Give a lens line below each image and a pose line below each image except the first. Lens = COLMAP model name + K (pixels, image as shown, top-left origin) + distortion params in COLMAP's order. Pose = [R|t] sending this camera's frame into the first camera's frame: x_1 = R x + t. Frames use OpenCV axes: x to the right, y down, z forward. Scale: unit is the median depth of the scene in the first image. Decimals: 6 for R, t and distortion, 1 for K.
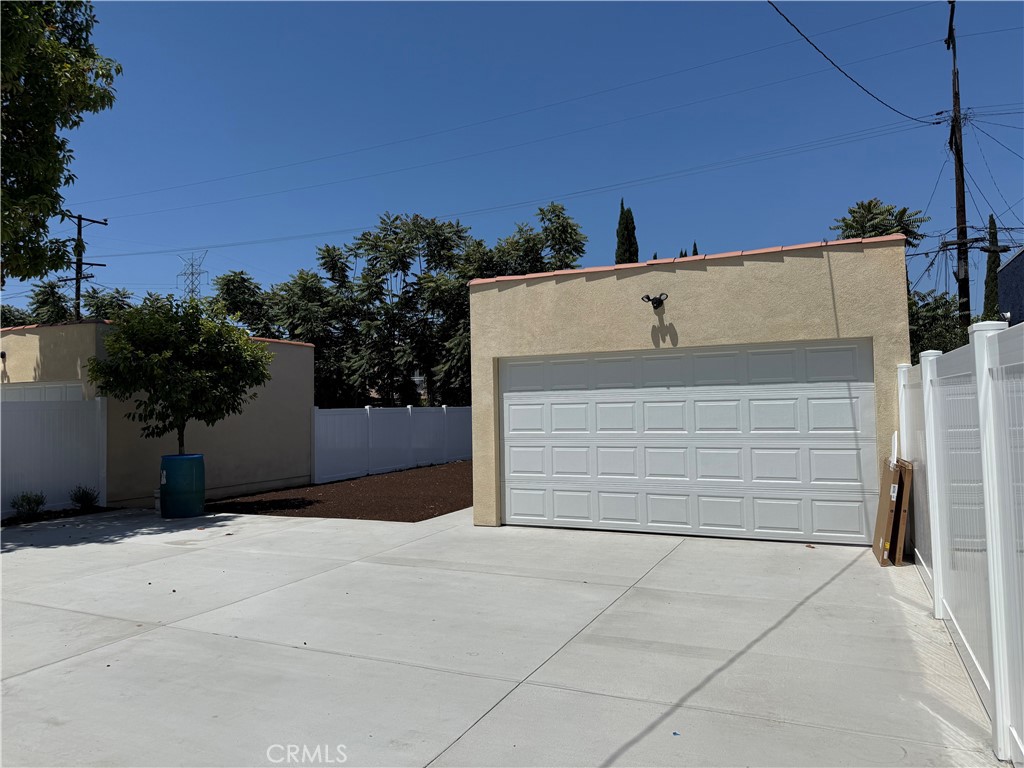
lens RADIAL K [[688.8, 0, 512.0], [0, 688.8, 384.0], [0, 0, 1]] dist [0.058552, -0.069361]
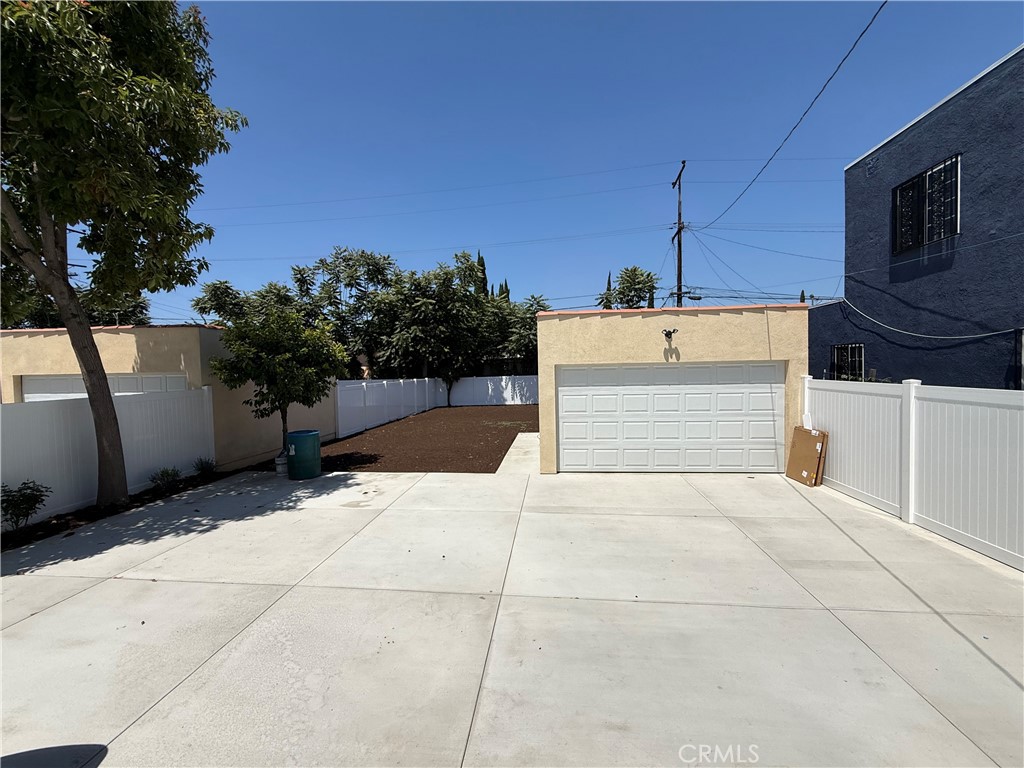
lens RADIAL K [[408.4, 0, 509.9], [0, 408.4, 385.6], [0, 0, 1]] dist [-0.001733, 0.000094]
pose [[0.950472, -0.009681, 0.310660, -0.395785], [-0.011145, 0.997811, 0.065191, -0.048940], [-0.310611, -0.065424, 0.948283, 0.169026]]
